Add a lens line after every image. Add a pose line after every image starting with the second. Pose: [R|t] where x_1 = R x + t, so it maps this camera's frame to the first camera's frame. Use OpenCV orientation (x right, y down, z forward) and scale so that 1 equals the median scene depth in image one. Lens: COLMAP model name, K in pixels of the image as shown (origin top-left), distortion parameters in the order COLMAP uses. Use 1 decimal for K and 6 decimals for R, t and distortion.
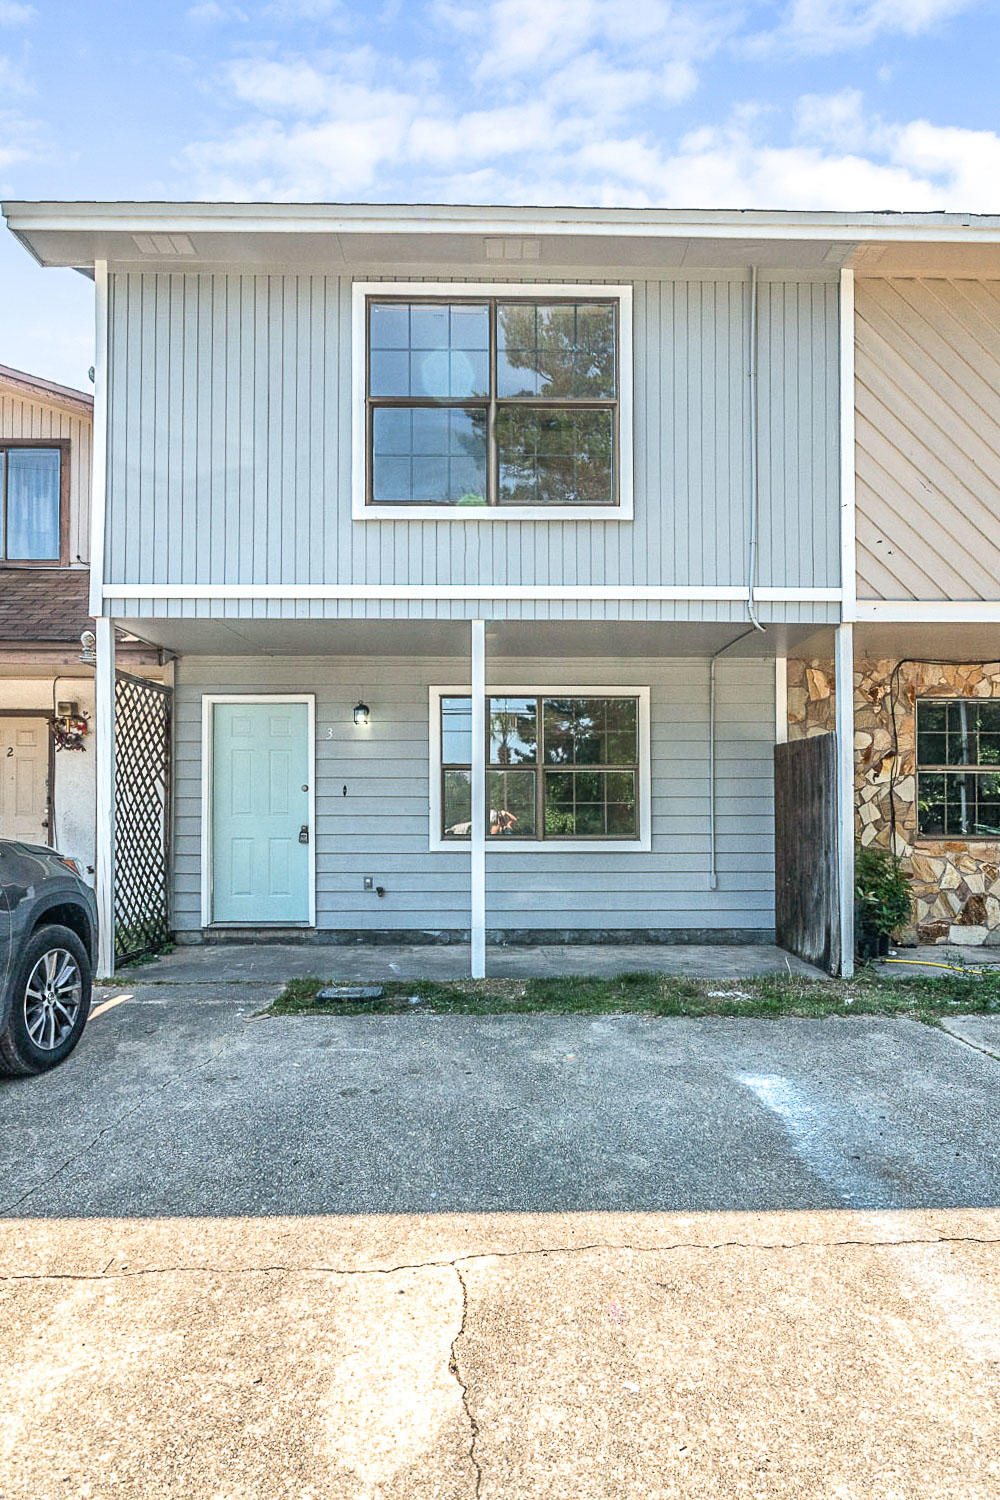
lens RADIAL K [[826.4, 0, 500.0], [0, 826.4, 750.0], [0, 0, 1]] dist [-0.000789, -0.000093]
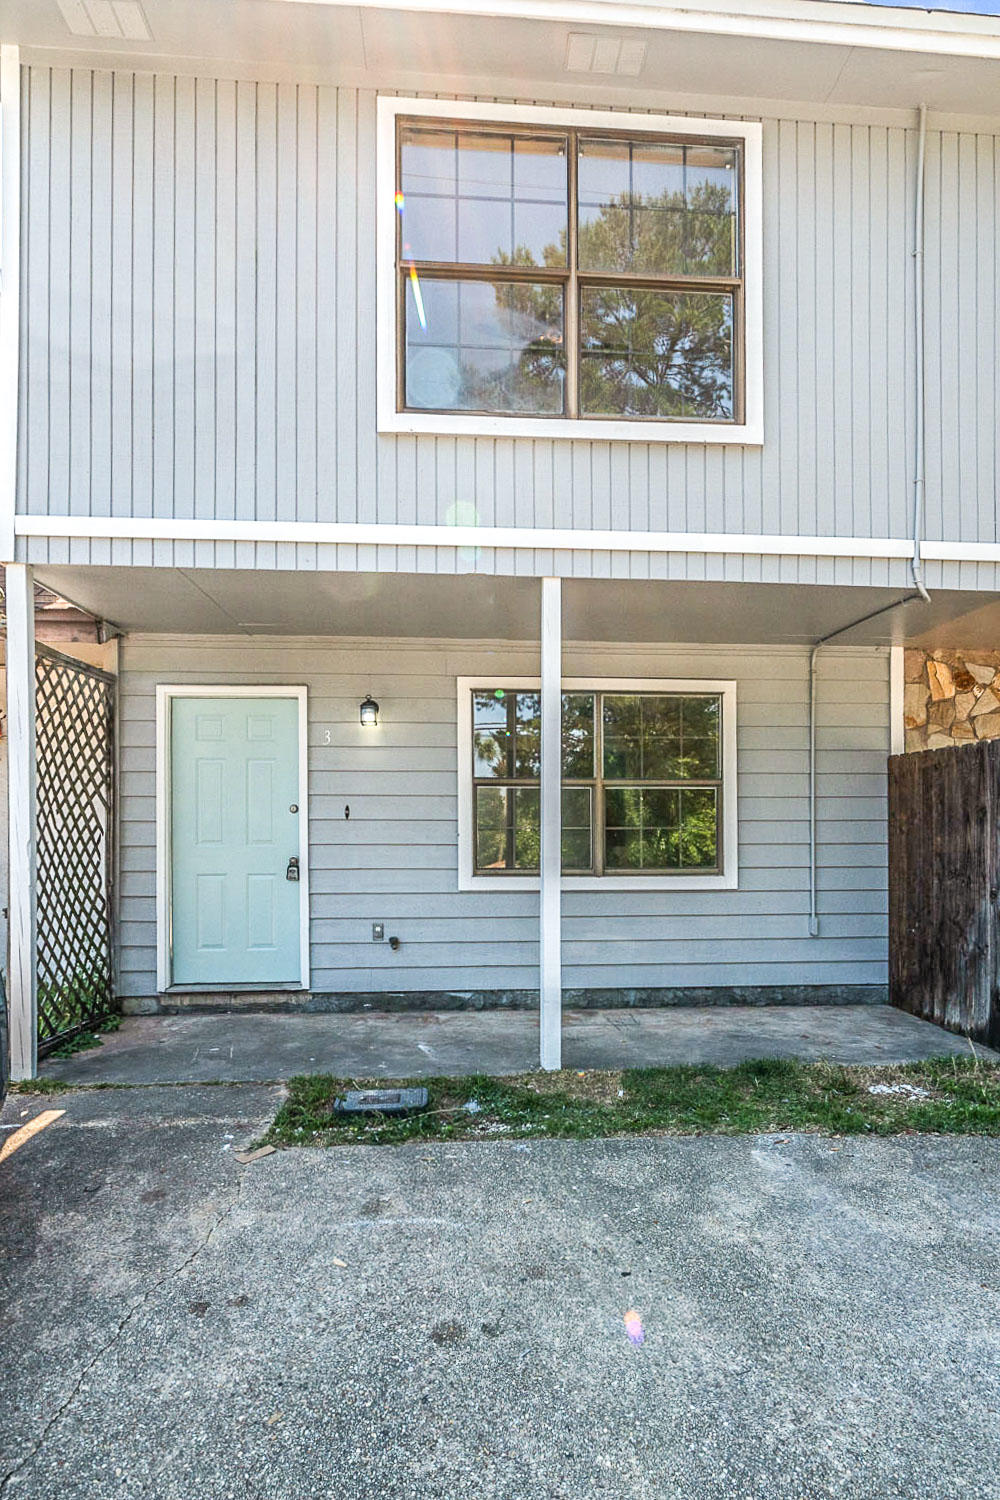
lens RADIAL K [[840.6, 0, 502.7], [0, 840.6, 787.2], [0, 0, 1]] dist [-0.001831, -0.001533]
pose [[0.997993, 0.002760, 0.063261, -0.105207], [-0.004249, 0.999717, 0.023420, 0.008232], [-0.063178, -0.023642, 0.997722, 0.239999]]
